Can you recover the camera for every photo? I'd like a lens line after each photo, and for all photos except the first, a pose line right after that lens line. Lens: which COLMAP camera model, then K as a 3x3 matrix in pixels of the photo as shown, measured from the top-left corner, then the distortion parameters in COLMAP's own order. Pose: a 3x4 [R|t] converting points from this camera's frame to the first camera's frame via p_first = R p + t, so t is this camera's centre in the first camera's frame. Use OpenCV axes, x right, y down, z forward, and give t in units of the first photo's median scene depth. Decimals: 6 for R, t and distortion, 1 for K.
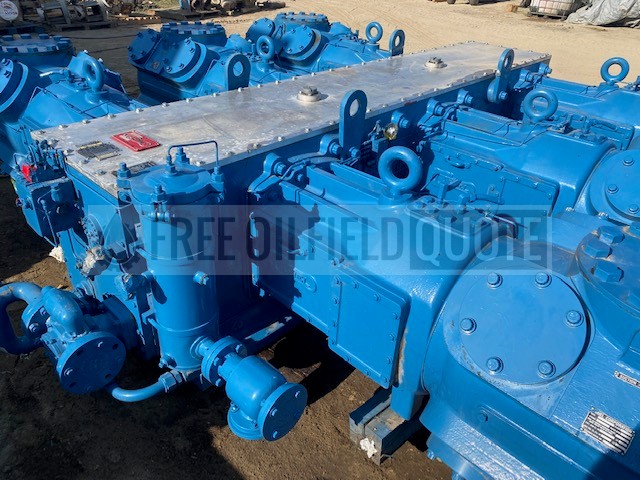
lens RADIAL K [[485.9, 0, 318.4], [0, 485.9, 237.5], [0, 0, 1]] dist [0.028246, -0.024886]
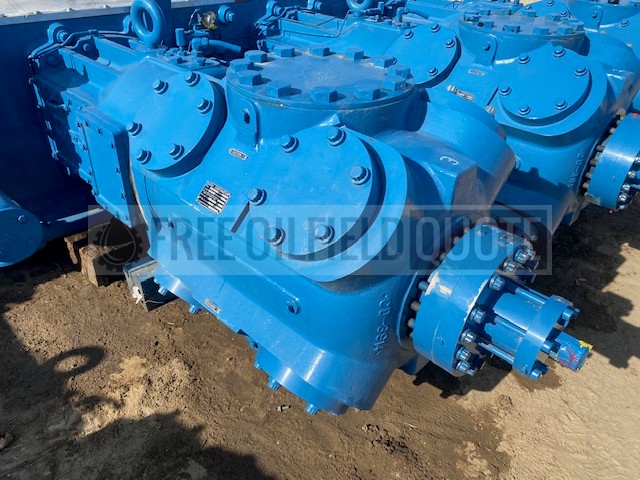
lens RADIAL K [[485.9, 0, 316.2], [0, 485.9, 245.6], [0, 0, 1]] dist [0.028246, -0.024886]
pose [[0.999979, 0.000796, -0.006384, 0.339898], [-0.000506, 0.998971, 0.045342, 0.185583], [0.006413, -0.045338, 0.998951, -0.038596]]
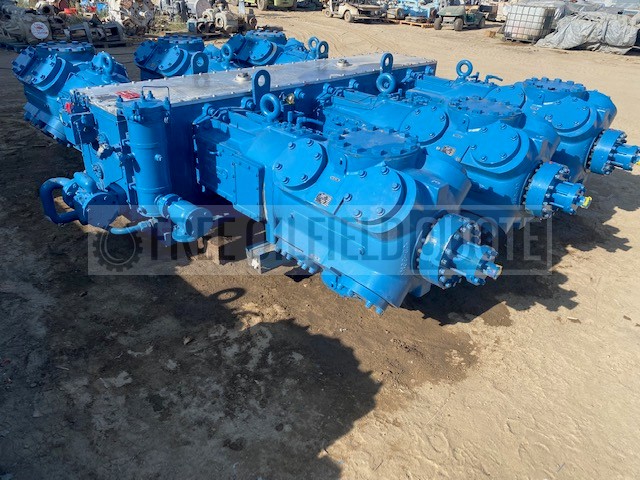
lens RADIAL K [[485.9, 0, 323.6], [0, 485.9, 241.4], [0, 0, 1]] dist [0.028246, -0.024886]
pose [[0.999809, 0.013491, -0.014122, 0.256562], [-0.014032, 0.999142, -0.038976, 0.279826], [0.013584, 0.039166, 0.999140, -0.522500]]
